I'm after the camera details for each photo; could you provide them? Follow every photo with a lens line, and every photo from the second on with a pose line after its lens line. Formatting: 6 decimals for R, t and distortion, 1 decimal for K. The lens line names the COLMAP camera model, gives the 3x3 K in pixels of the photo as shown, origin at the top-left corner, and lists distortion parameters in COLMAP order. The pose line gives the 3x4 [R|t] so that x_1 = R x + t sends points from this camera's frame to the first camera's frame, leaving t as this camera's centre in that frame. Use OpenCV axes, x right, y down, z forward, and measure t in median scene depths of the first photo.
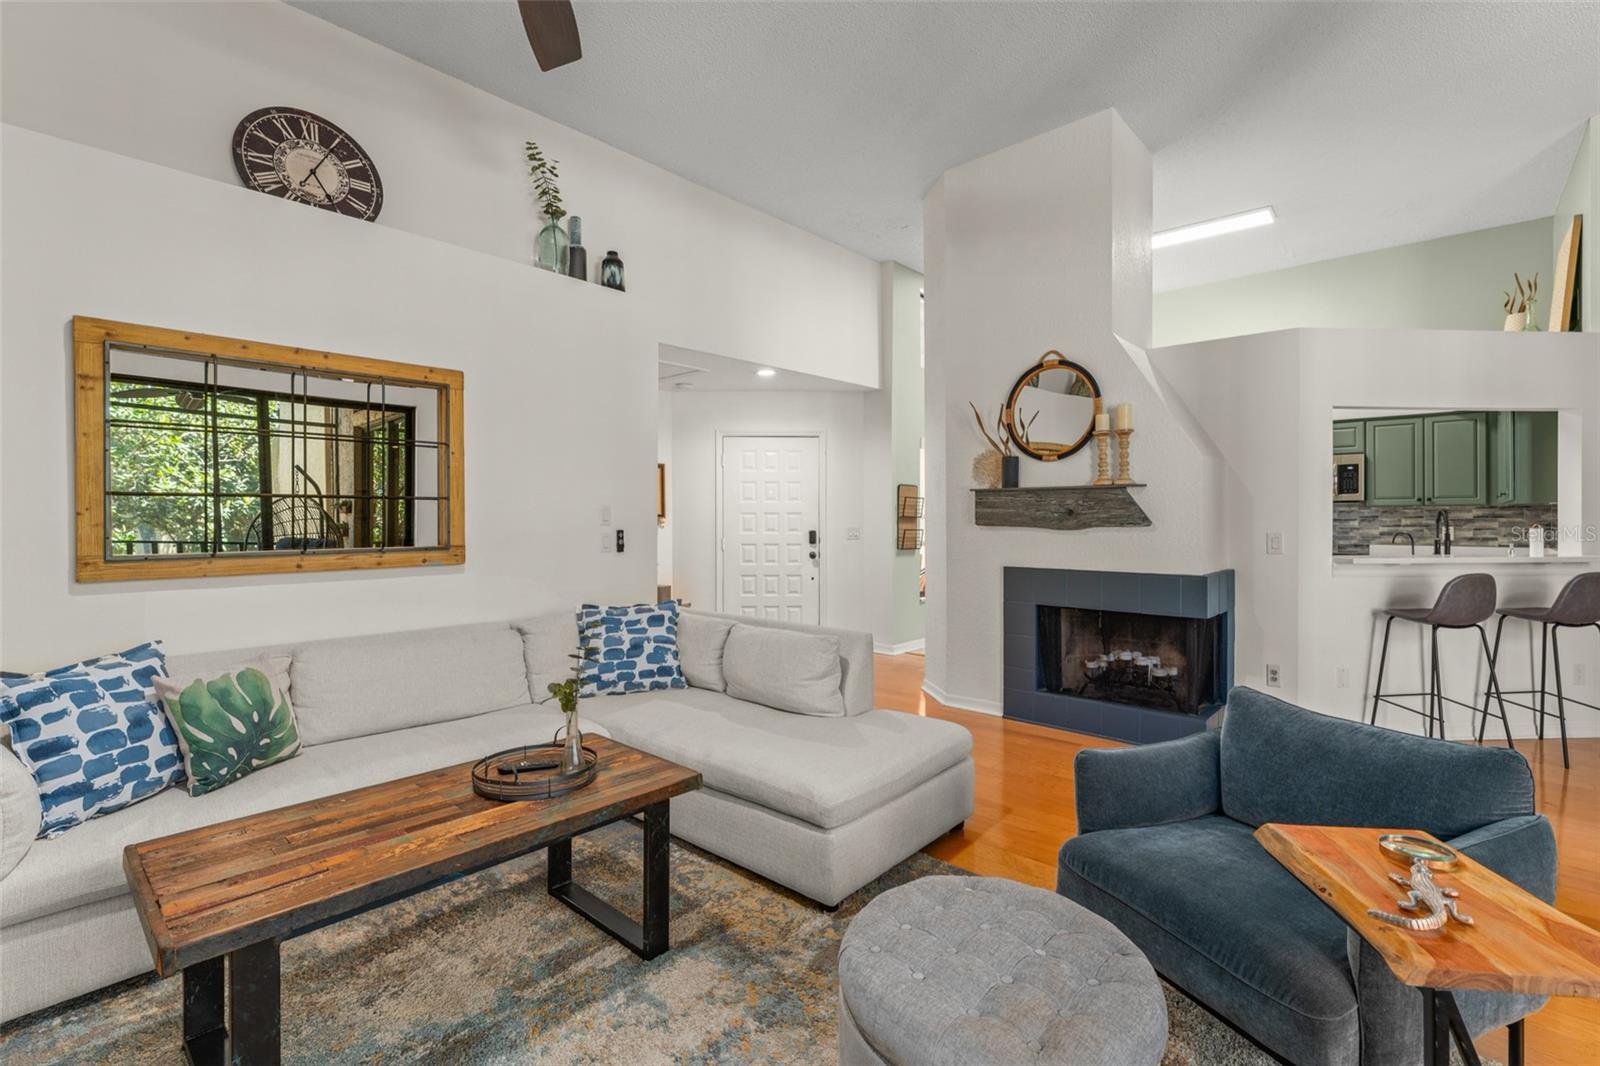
lens RADIAL K [[714.8, 0, 800.0], [0, 714.8, 533.0], [0, 0, 1]] dist [-0.000435, 0.000154]
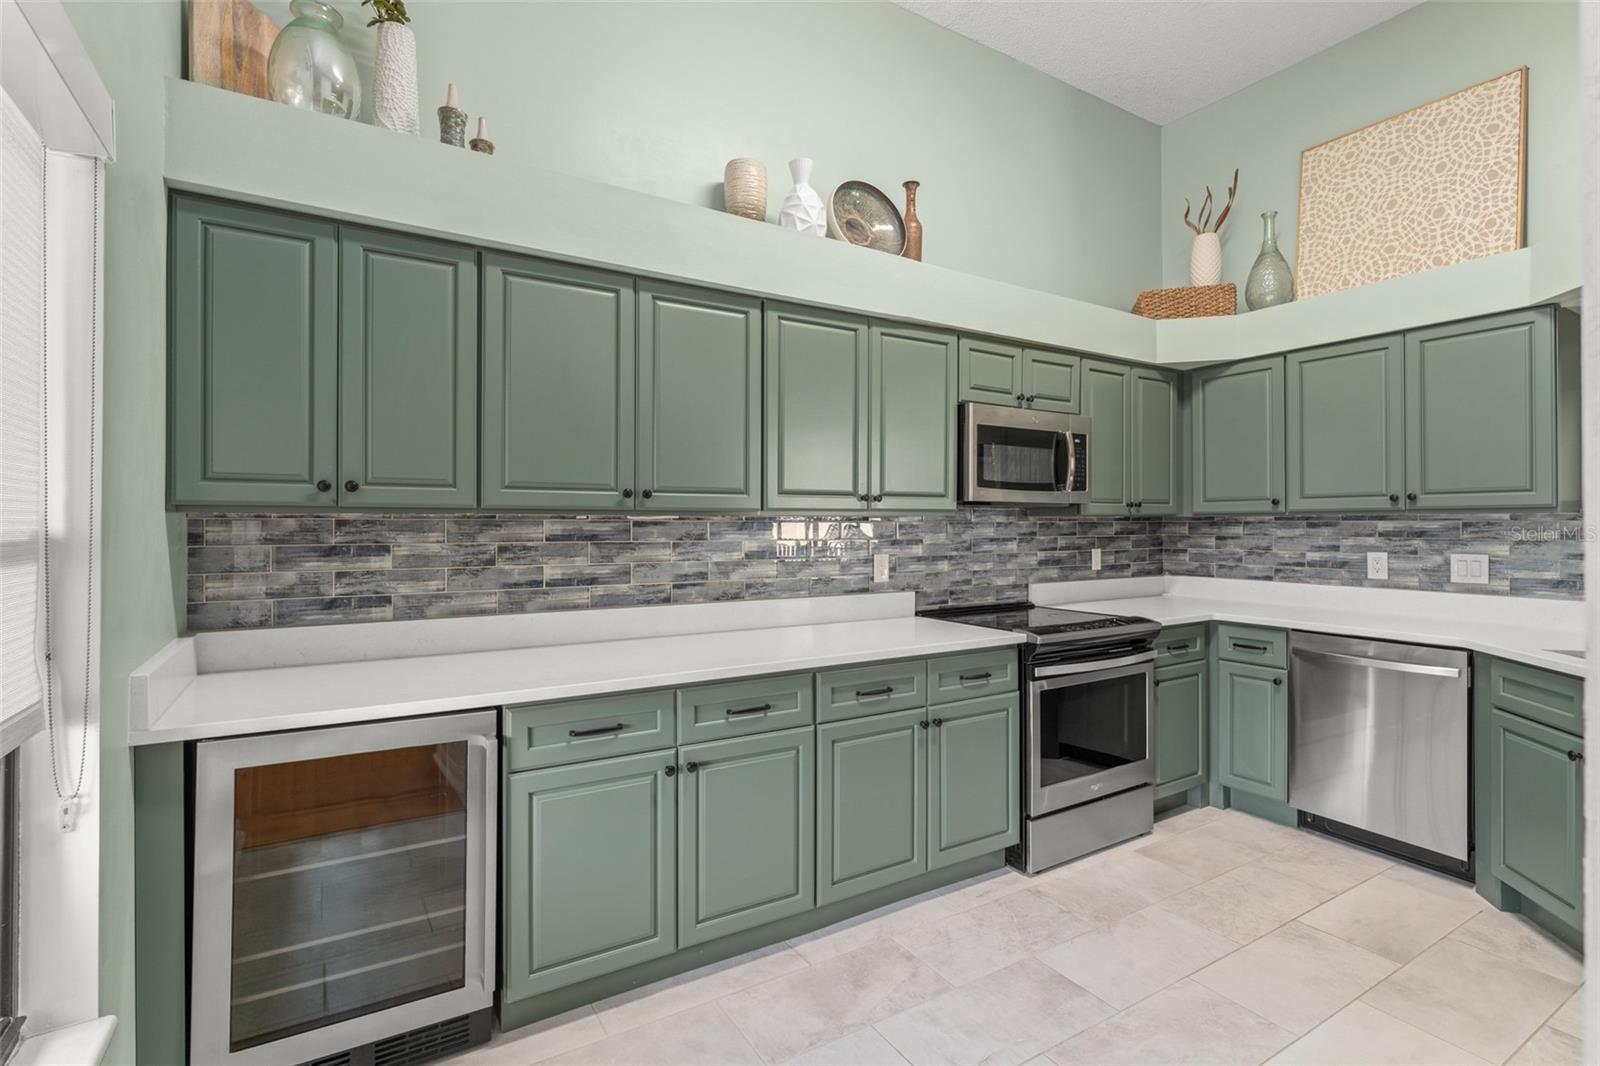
lens RADIAL K [[752.3, 0, 797.4], [0, 752.3, 527.2], [0, 0, 1]] dist [-0.001799, -0.000767]
pose [[0.278482, 0.000933, 0.960441, 0.198774], [0.019929, 0.999779, -0.006750, -0.030240], [-0.960235, 0.021020, 0.278402, 1.112275]]
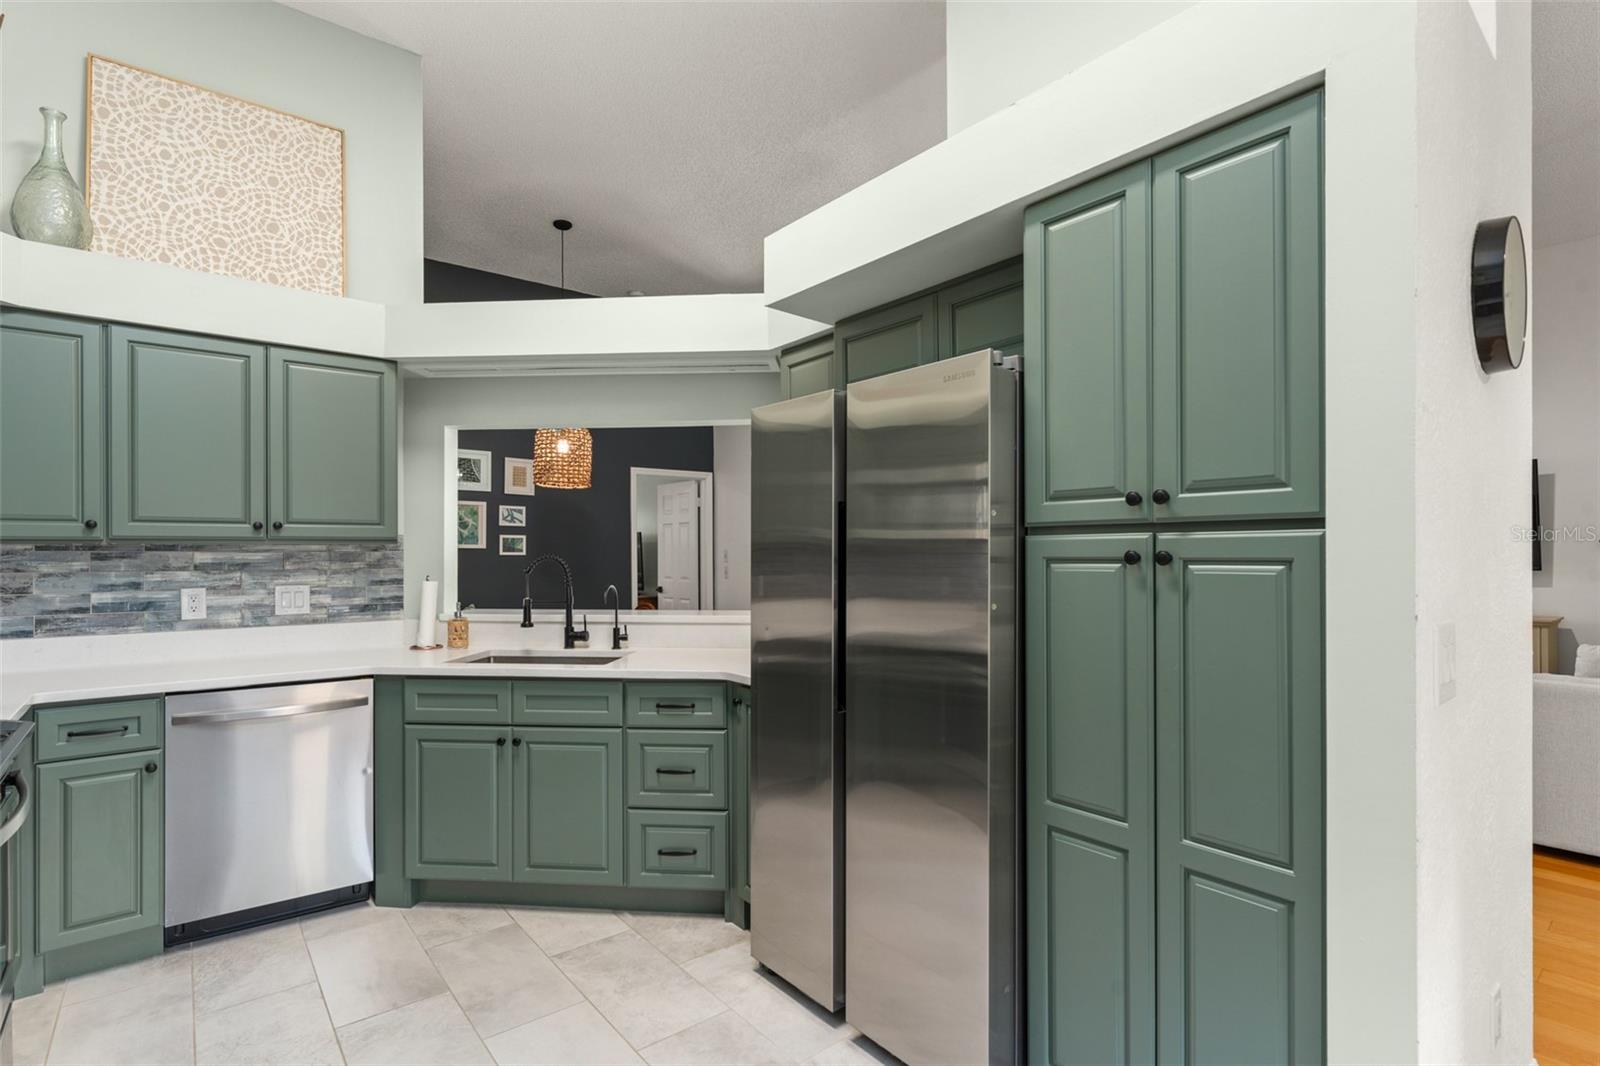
lens RADIAL K [[767.3, 0, 791.9], [0, 767.3, 553.2], [0, 0, 1]] dist [-0.002718, -0.000342]
pose [[-0.989202, 0.007380, 0.146372, 0.422607], [0.010585, 0.999721, 0.021129, -0.035564], [-0.146175, 0.022450, -0.989004, 1.290069]]
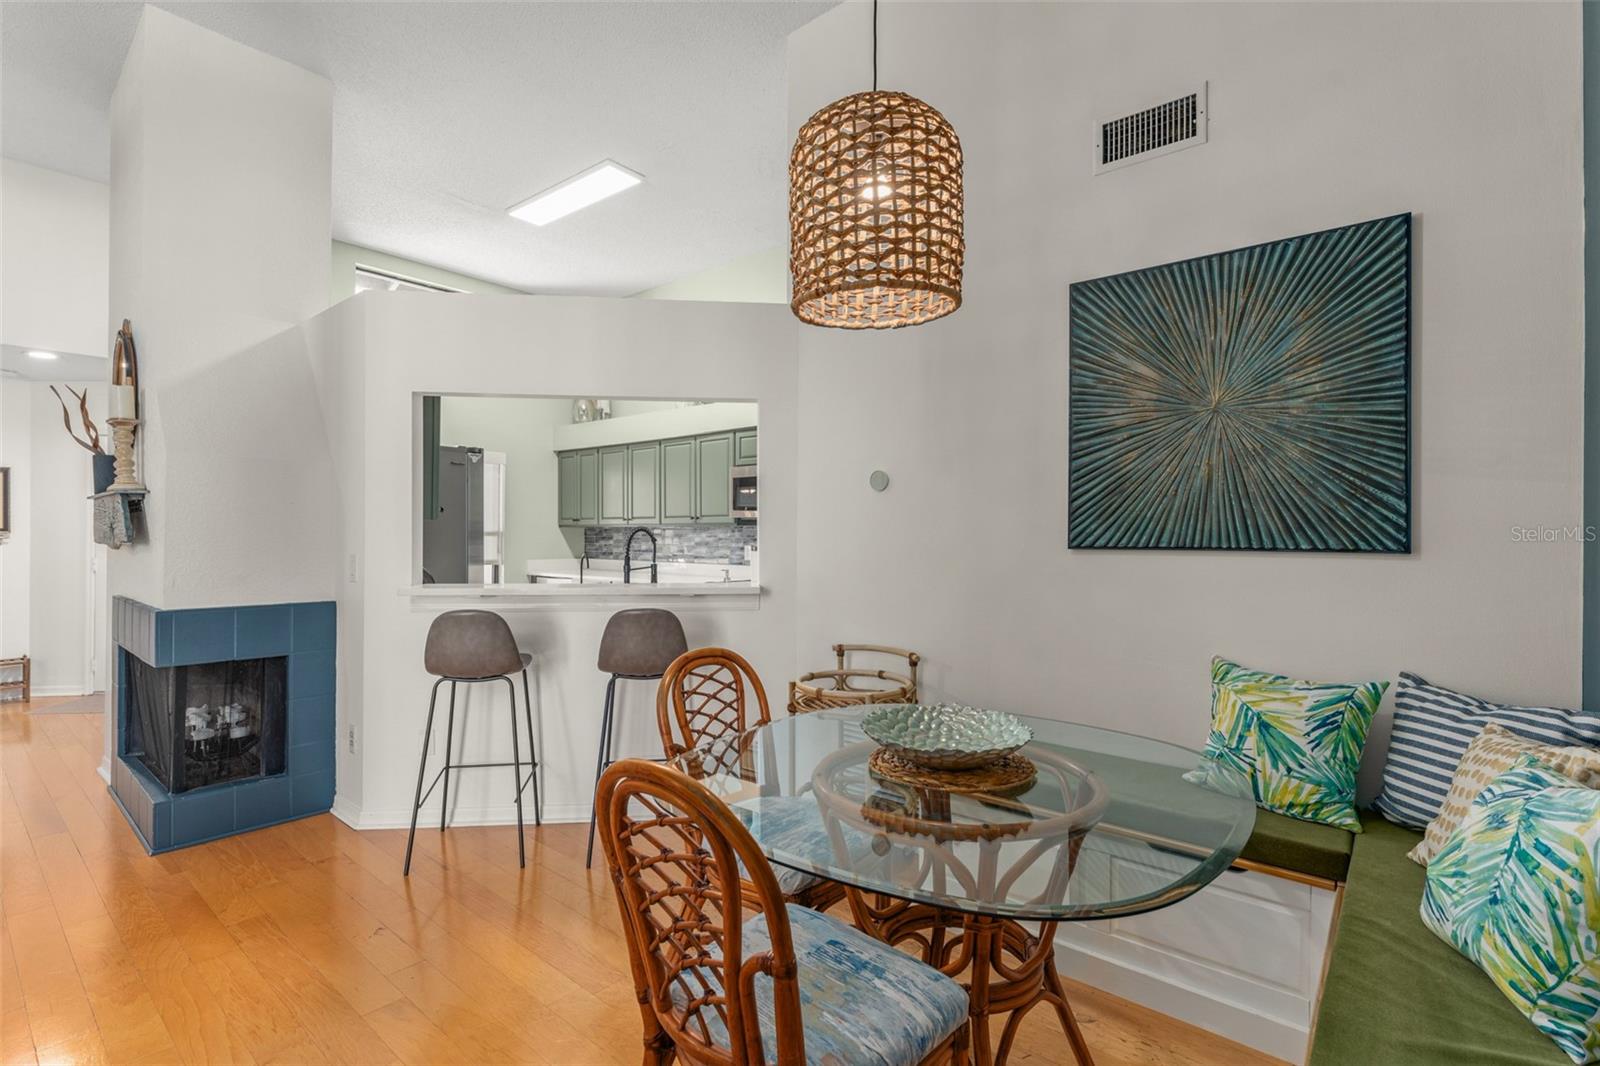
lens RADIAL K [[752.3, 0, 797.4], [0, 752.3, 527.2], [0, 0, 1]] dist [-0.001799, -0.000767]
pose [[0.999348, 0.006217, 0.035565, 0.791723], [-0.005137, 0.999526, -0.030366, -0.006196], [-0.035737, 0.030164, 0.998906, 0.119504]]
